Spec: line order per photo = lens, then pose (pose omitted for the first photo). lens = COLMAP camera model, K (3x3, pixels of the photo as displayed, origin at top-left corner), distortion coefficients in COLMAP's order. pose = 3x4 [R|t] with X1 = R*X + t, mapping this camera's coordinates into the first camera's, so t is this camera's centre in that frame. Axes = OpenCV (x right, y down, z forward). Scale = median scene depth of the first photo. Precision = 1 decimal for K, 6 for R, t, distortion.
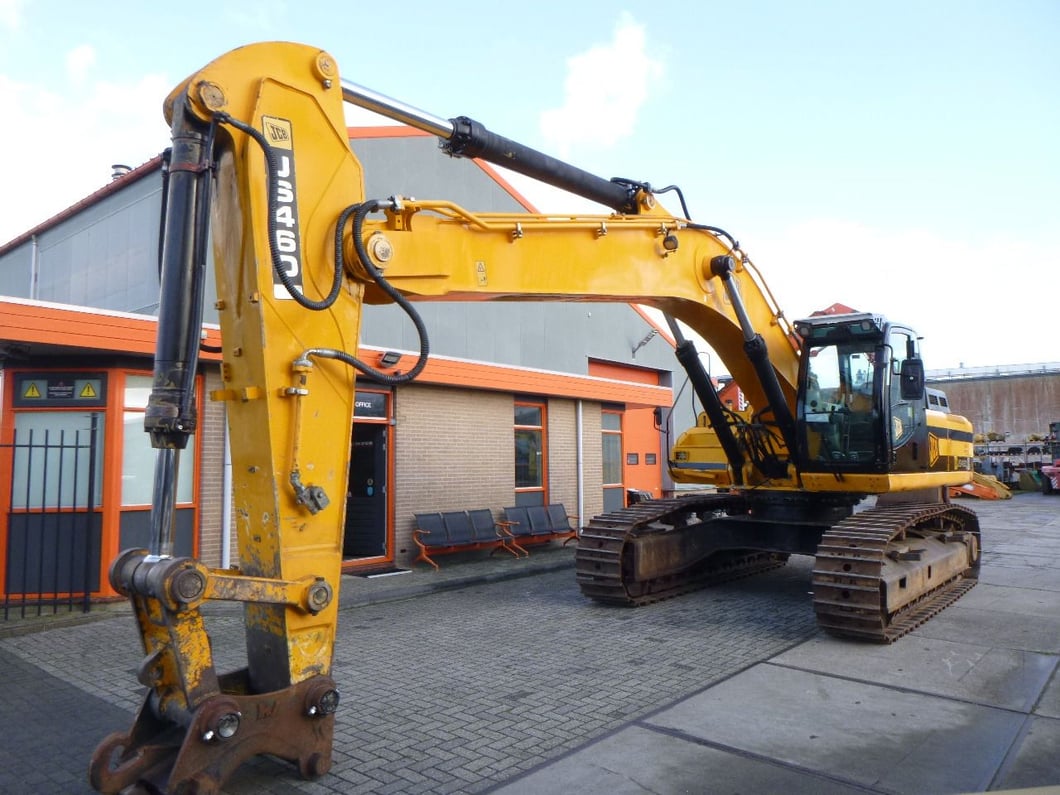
lens RADIAL K [[788.5, 0, 540.9], [0, 788.5, 391.3], [0, 0, 1]] dist [-0.031535, 0.005784]
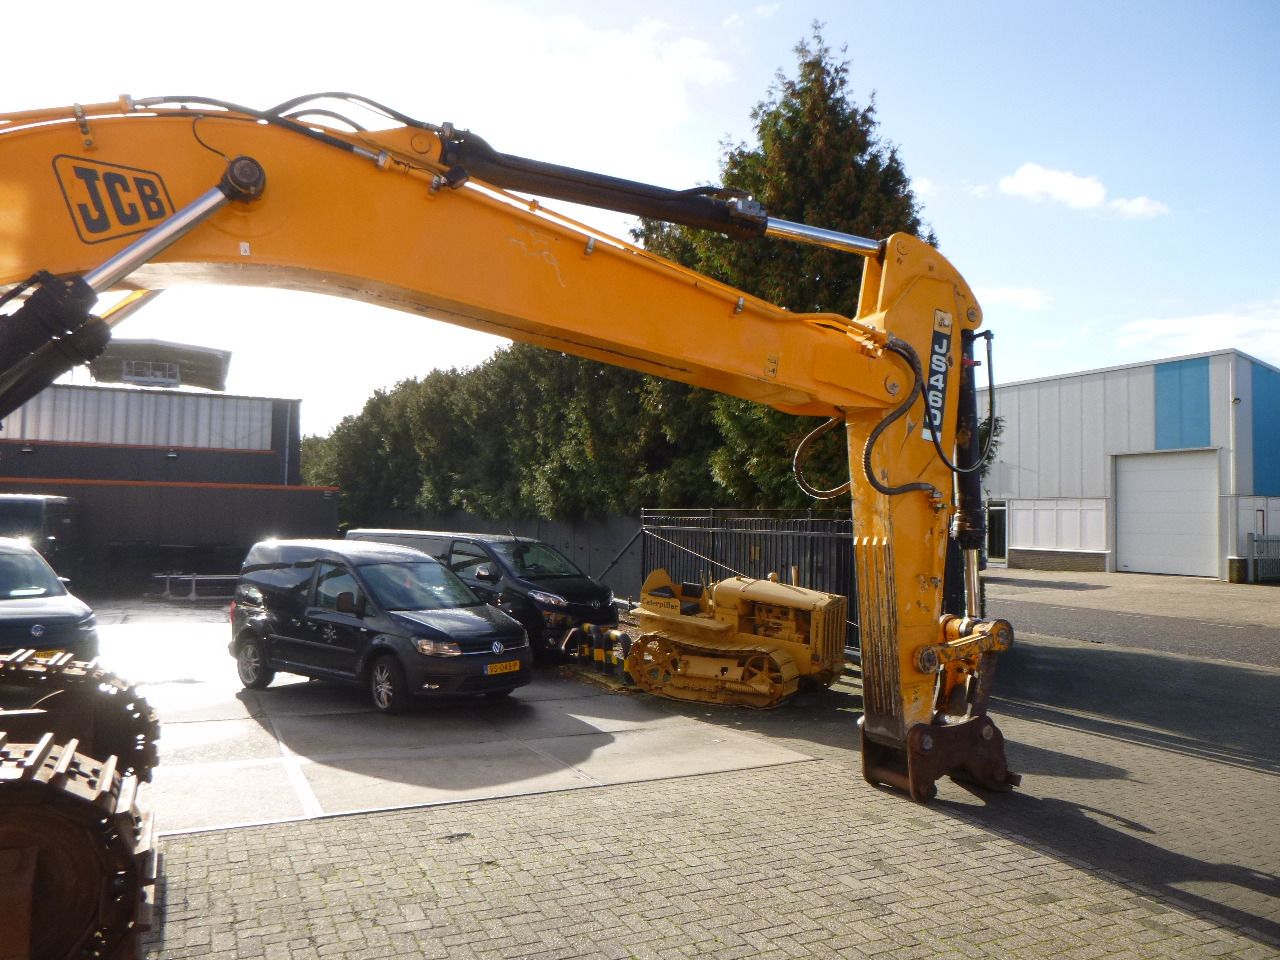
lens RADIAL K [[943.1, 0, 650.9], [0, 943.1, 476.4], [0, 0, 1]] dist [-0.029582, 0.007420]
pose [[-0.906003, 0.011782, 0.423108, -0.289006], [-0.048954, 0.989988, -0.132393, 0.086560], [-0.420432, -0.140661, -0.896355, 1.234256]]
